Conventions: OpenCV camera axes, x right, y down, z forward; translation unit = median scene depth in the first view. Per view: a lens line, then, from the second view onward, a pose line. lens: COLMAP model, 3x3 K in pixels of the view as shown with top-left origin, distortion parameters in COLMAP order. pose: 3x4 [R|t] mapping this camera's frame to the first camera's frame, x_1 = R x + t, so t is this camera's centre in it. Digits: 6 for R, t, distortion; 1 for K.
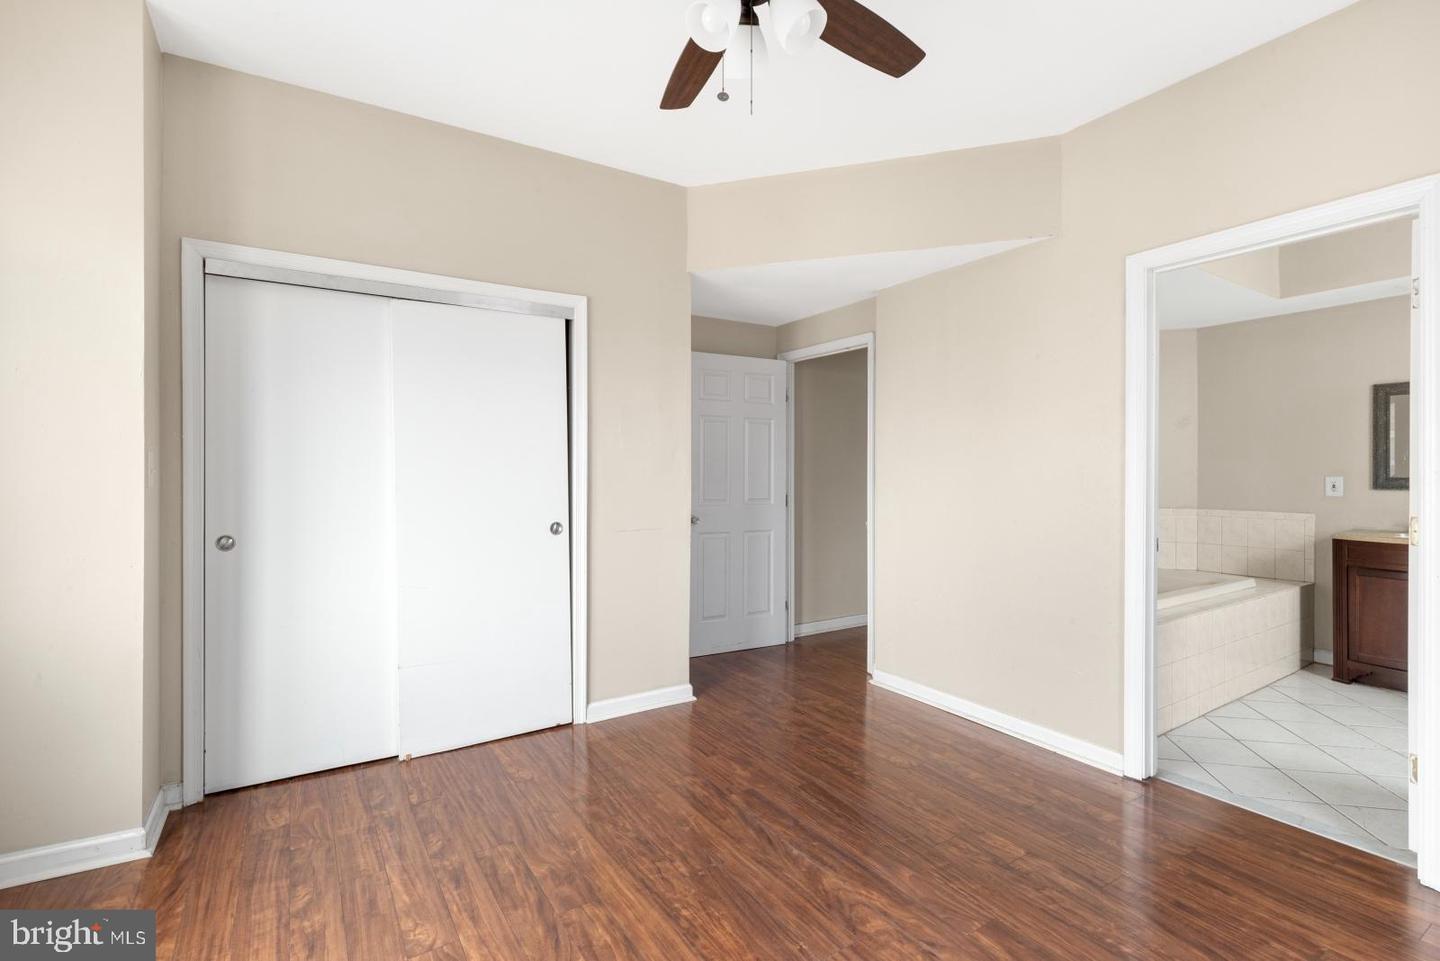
lens RADIAL K [[657.1, 0, 719.3], [0, 657.1, 470.0], [0, 0, 1]] dist [-0.003026, -0.000745]
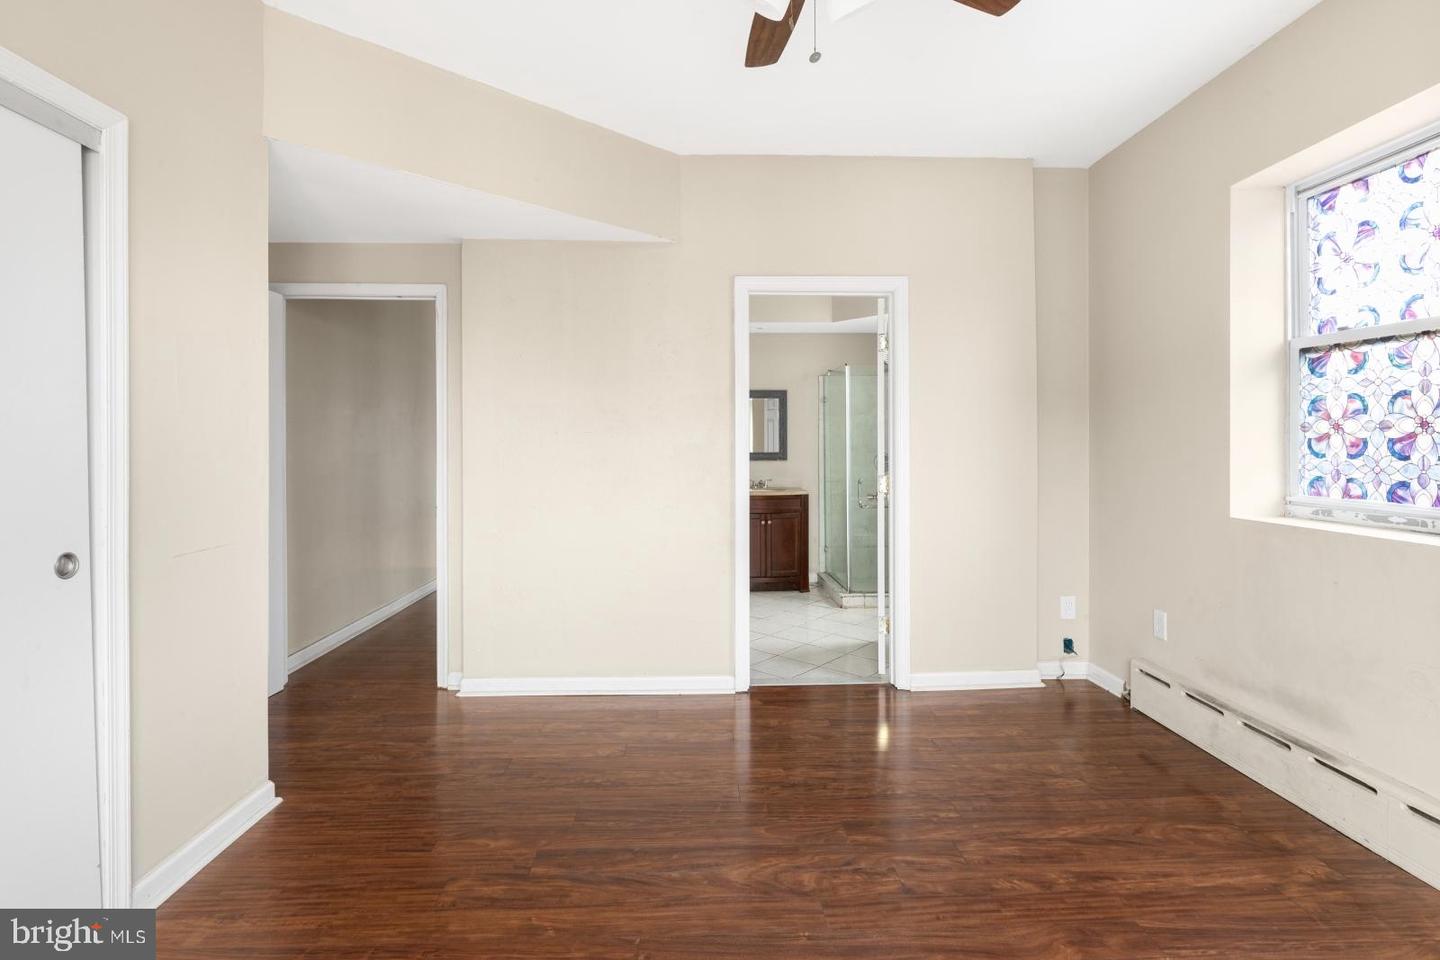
lens RADIAL K [[681.3, 0, 695.6], [0, 681.3, 450.0], [0, 0, 1]] dist [0.001267, -0.009439]
pose [[0.511159, -0.003477, 0.859479, -0.528158], [0.000582, 0.999993, 0.003699, 0.000621], [-0.859486, -0.001390, 0.511157, 0.400217]]
